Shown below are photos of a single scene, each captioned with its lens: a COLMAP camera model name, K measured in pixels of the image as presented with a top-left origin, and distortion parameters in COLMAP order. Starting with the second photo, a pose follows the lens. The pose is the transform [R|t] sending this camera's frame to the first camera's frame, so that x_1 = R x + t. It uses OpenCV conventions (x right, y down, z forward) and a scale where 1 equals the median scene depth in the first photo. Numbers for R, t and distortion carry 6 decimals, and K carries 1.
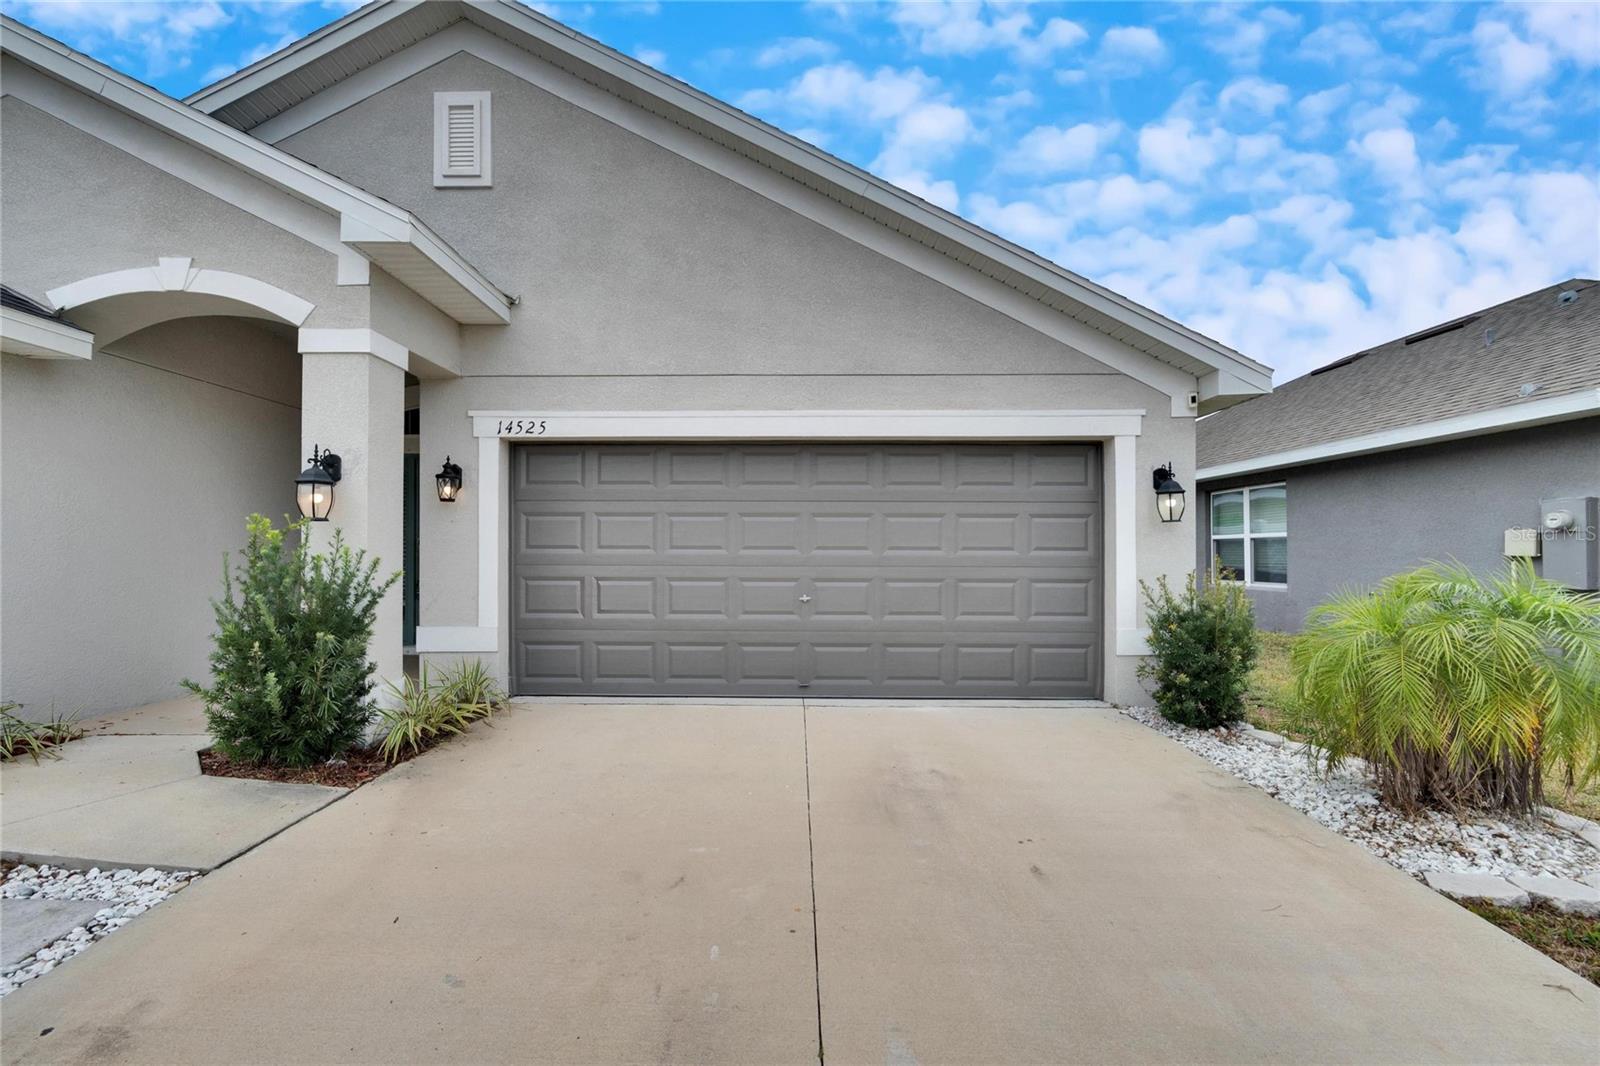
lens RADIAL K [[704.7, 0, 804.5], [0, 704.7, 560.1], [0, 0, 1]] dist [-0.009851, 0.001612]
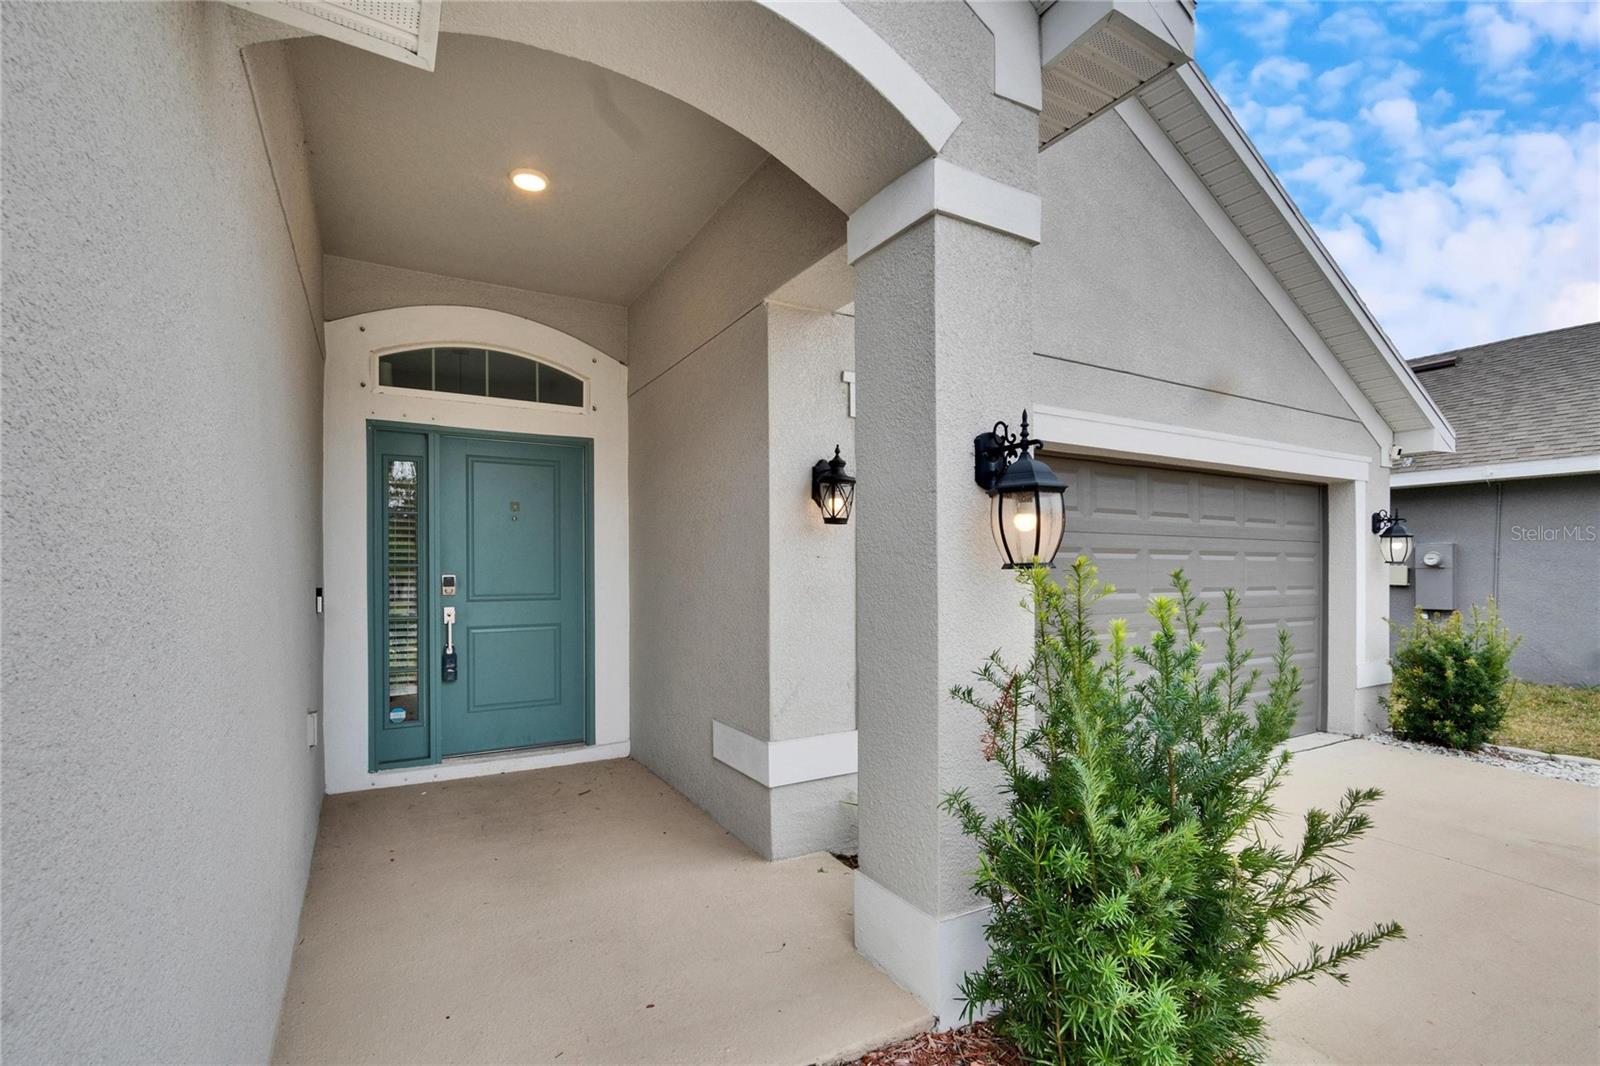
lens RADIAL K [[712.6, 0, 776.9], [0, 712.6, 581.4], [0, 0, 1]] dist [-0.006180, 0.000639]
pose [[0.867939, -0.009256, 0.496585, -0.826859], [0.003891, 0.999922, 0.011836, -0.041381], [-0.496656, -0.008341, 0.867907, 0.500343]]
